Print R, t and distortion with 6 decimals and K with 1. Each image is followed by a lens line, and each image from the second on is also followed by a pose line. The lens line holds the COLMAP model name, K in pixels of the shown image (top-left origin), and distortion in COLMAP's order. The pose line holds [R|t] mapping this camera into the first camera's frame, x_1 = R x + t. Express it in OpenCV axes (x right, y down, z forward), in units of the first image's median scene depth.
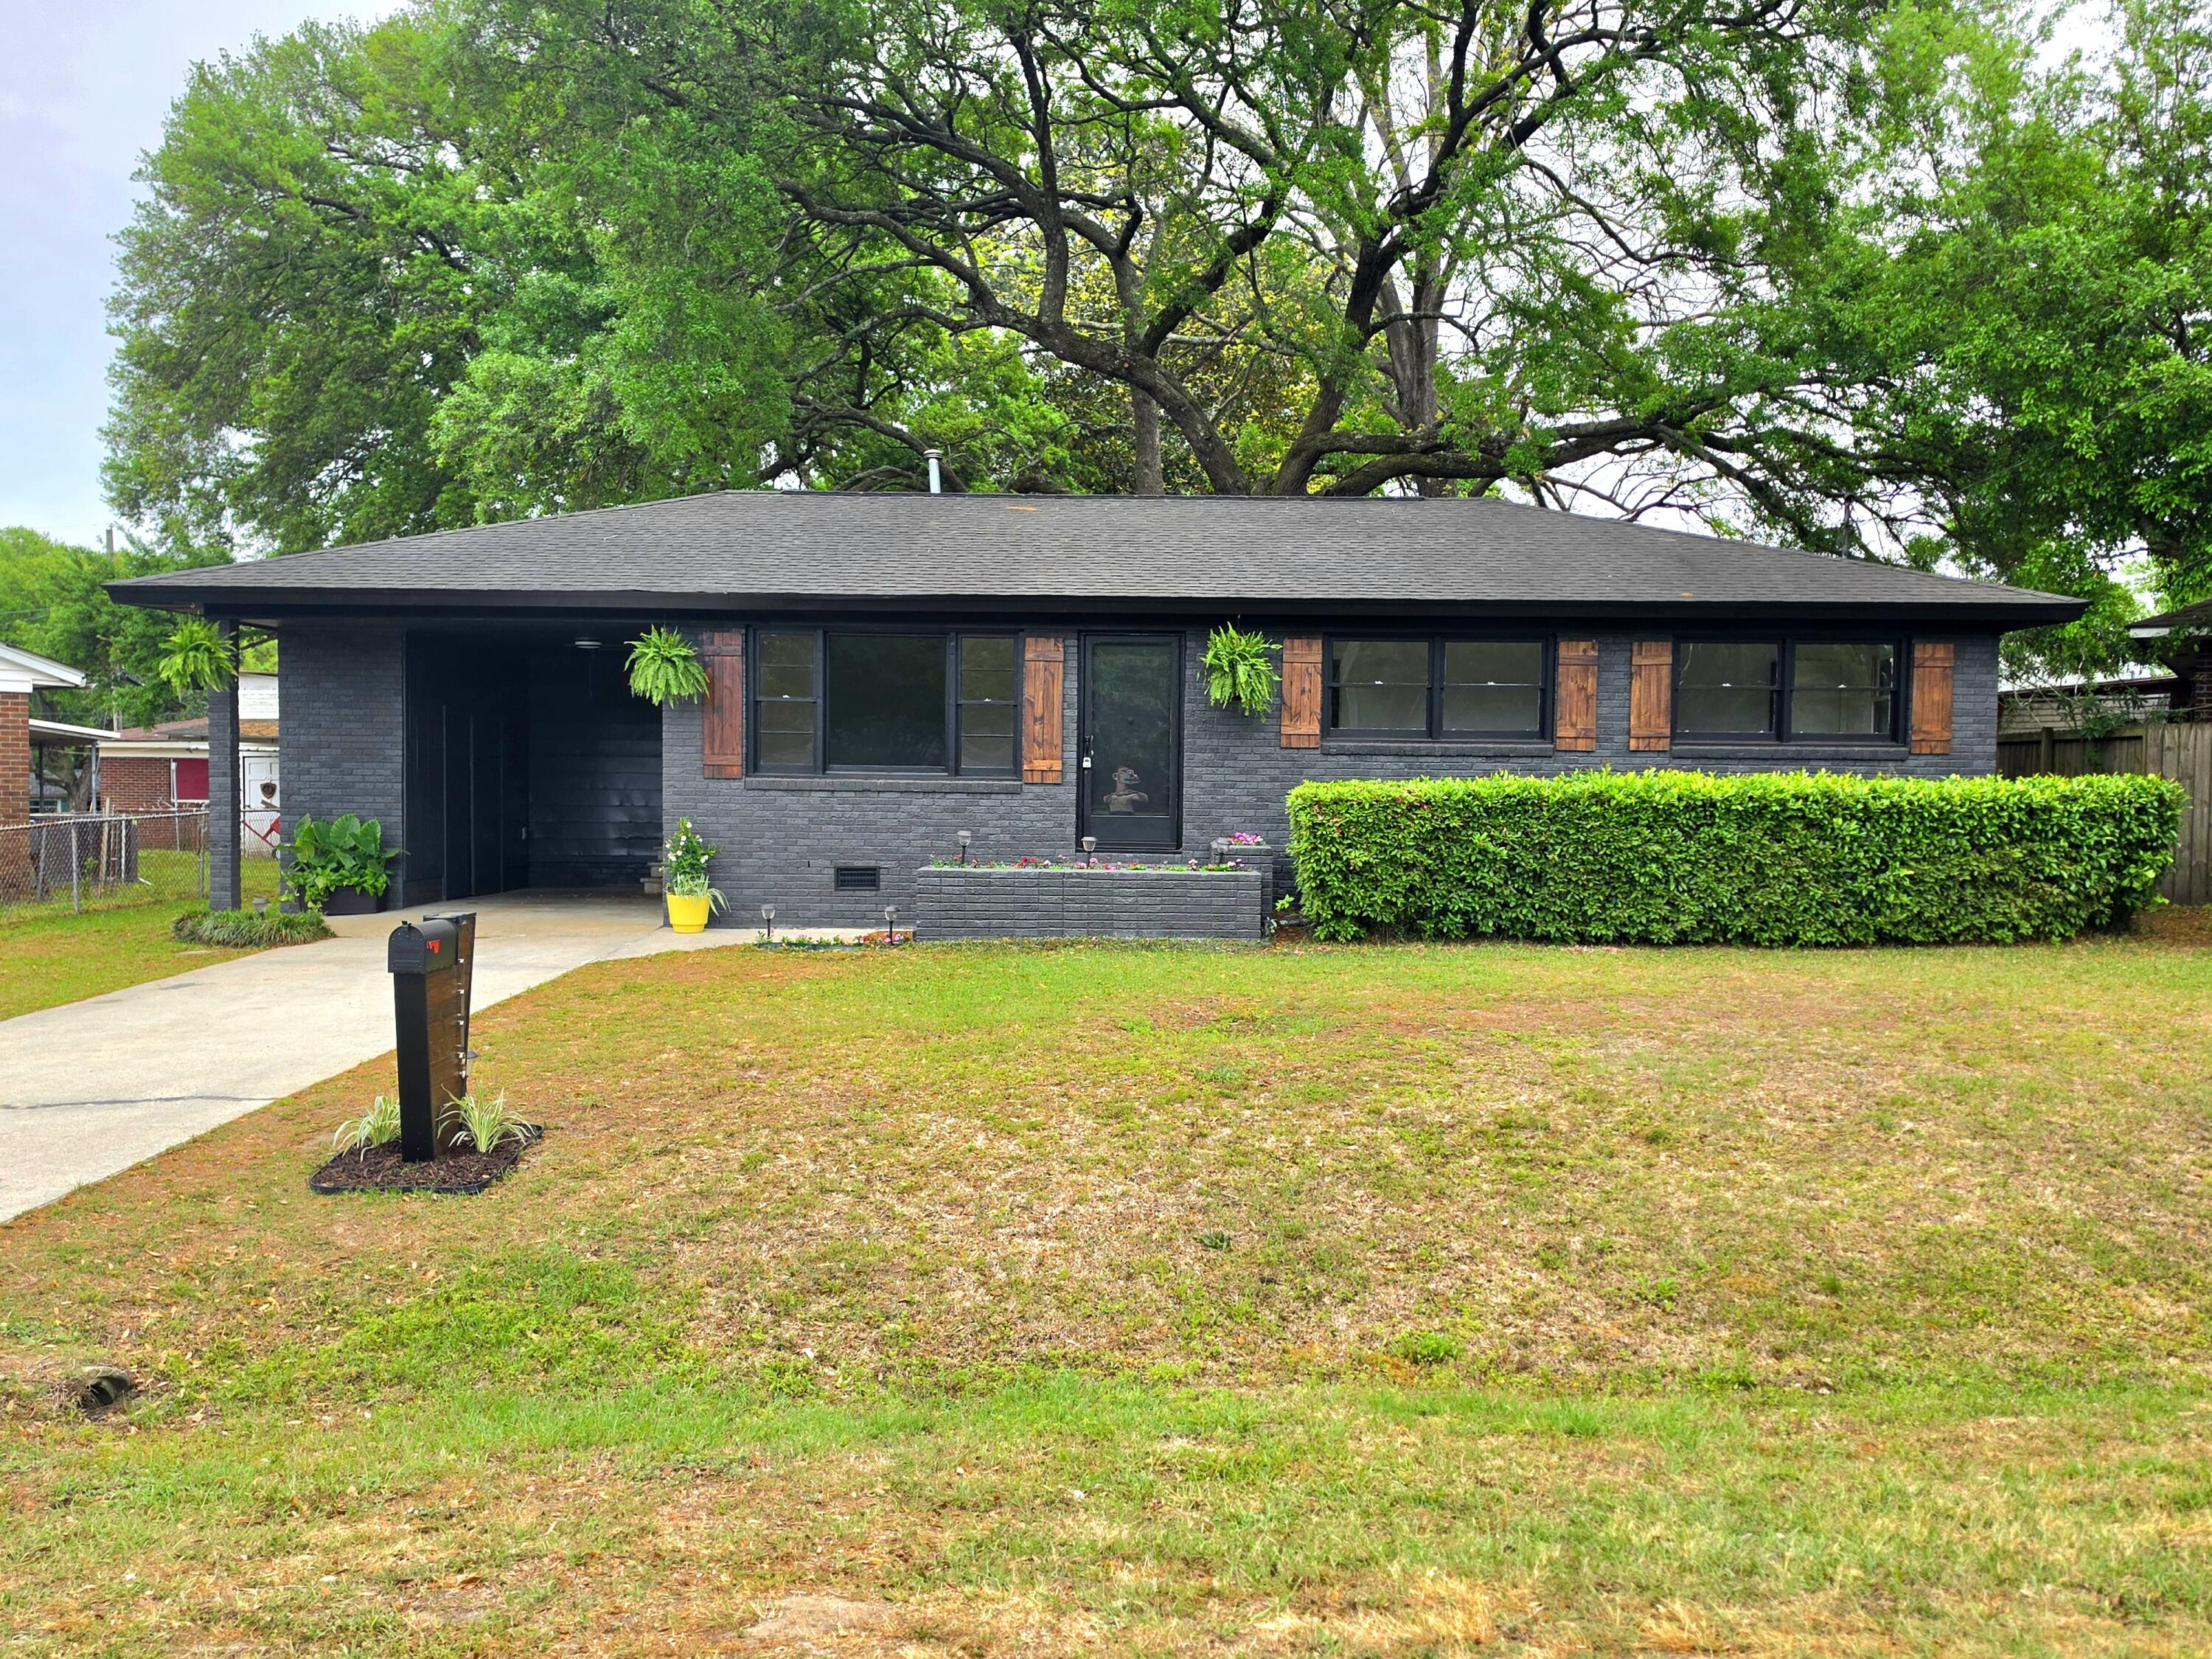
lens RADIAL K [[1879.5, 0, 1105.6], [0, 1879.5, 835.5], [0, 0, 1]] dist [0.062223, -0.006321]
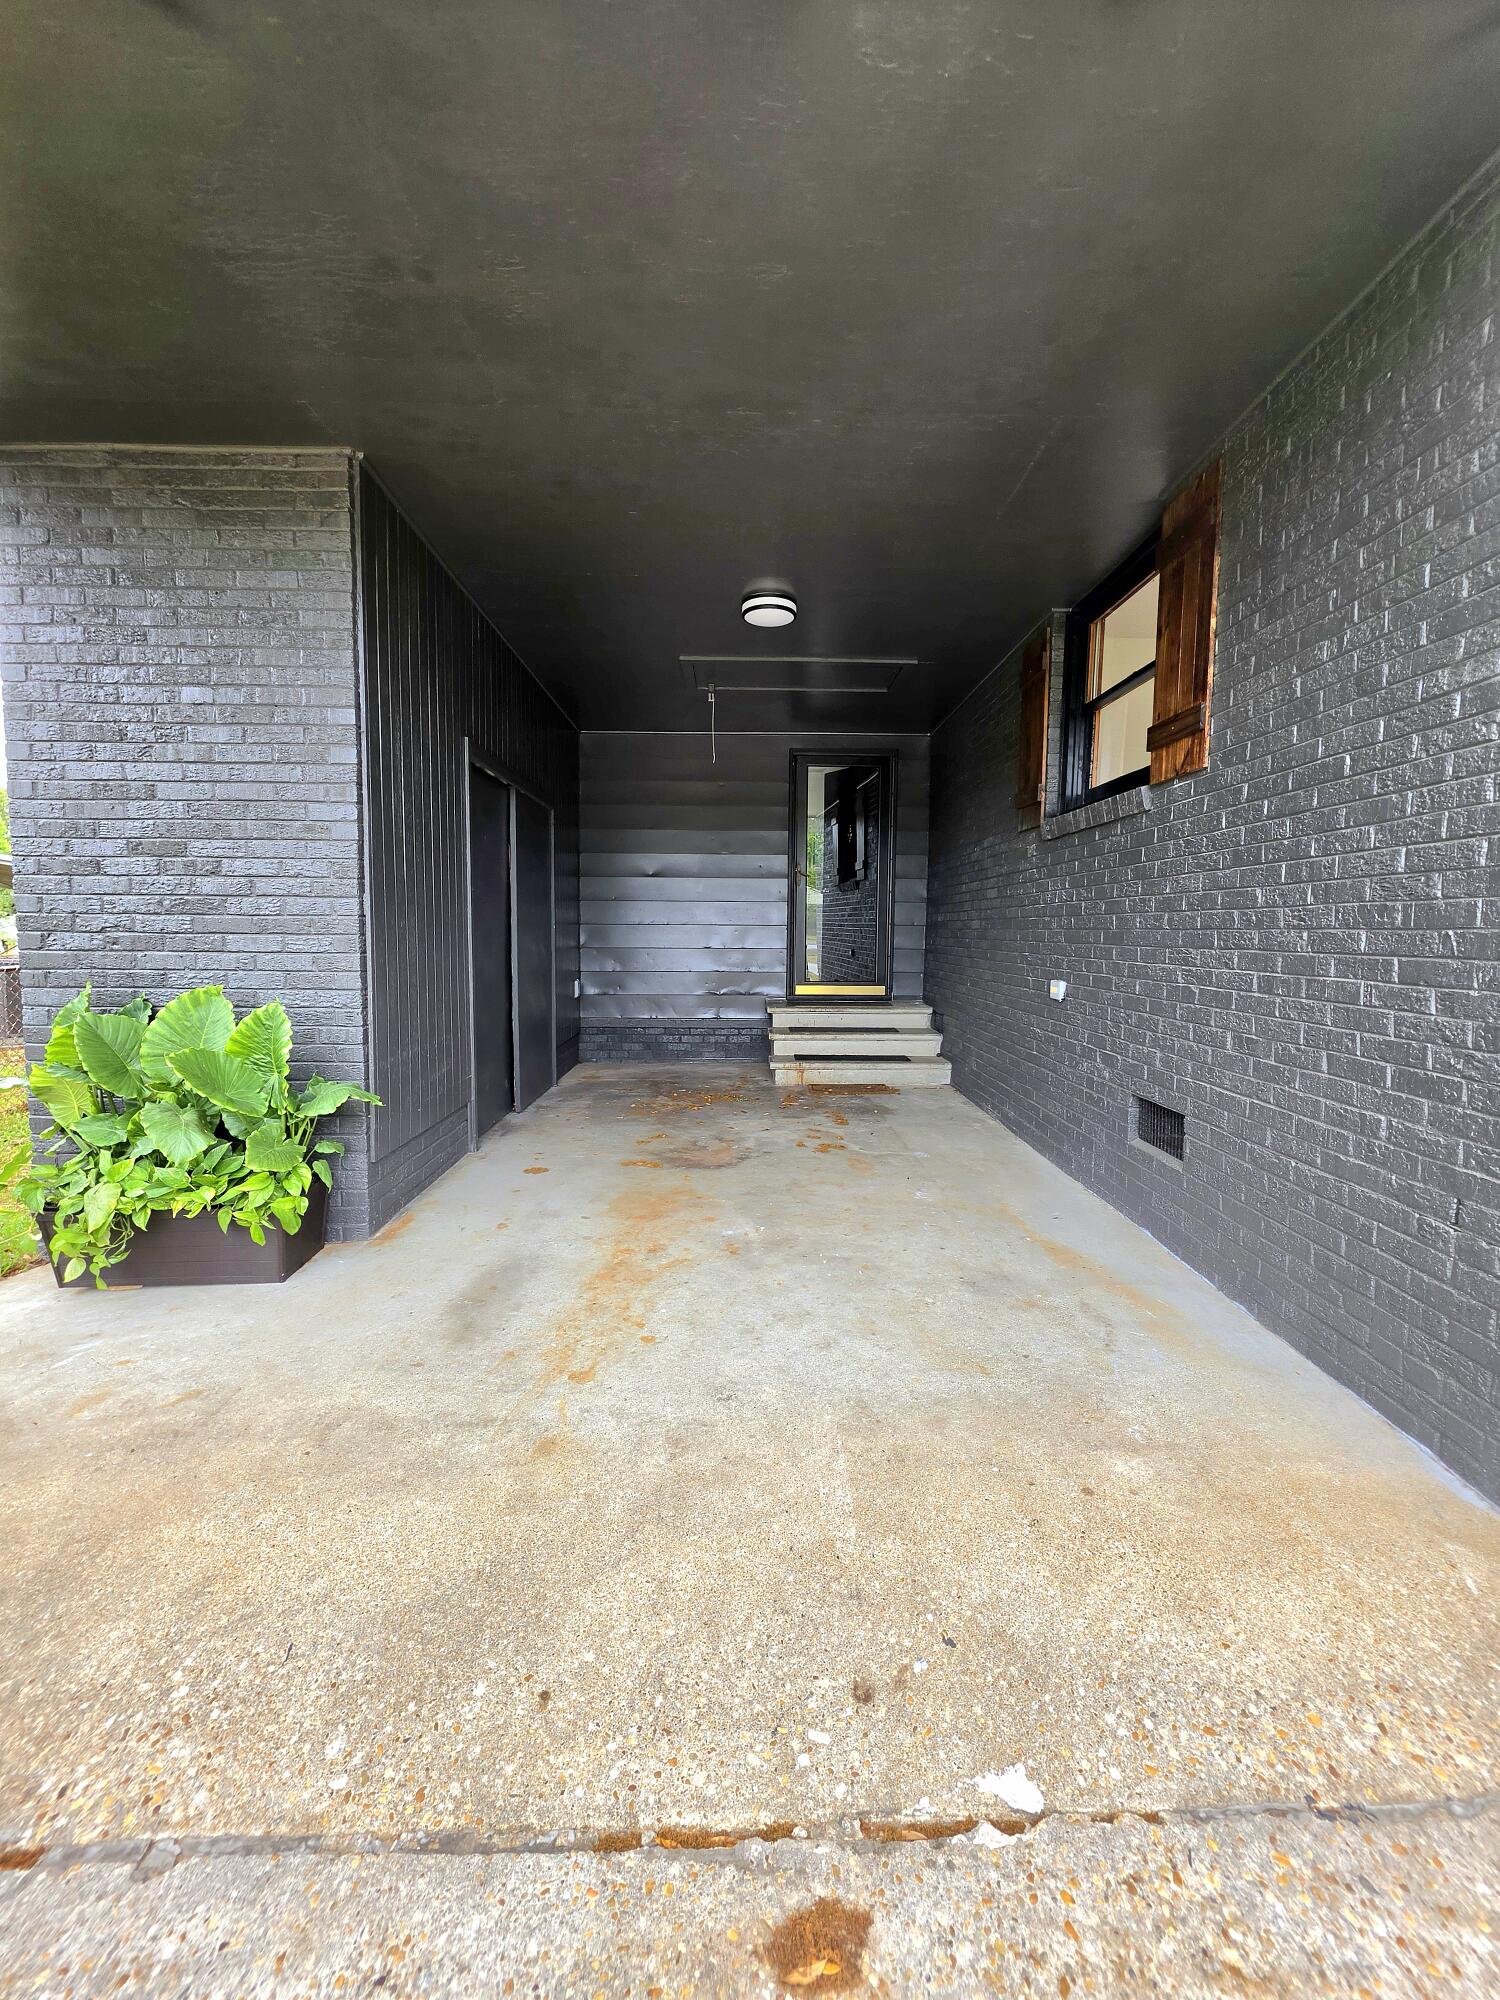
lens RADIAL K [[809.0, 0, 747.2], [0, 809.0, 995.0], [0, 0, 1]] dist [0.010537, -0.000347]
pose [[0.999775, 0.005158, 0.020599, -0.336999], [-0.006309, 0.998400, 0.056194, -0.020789], [-0.020276, -0.056311, 0.998207, 0.946215]]
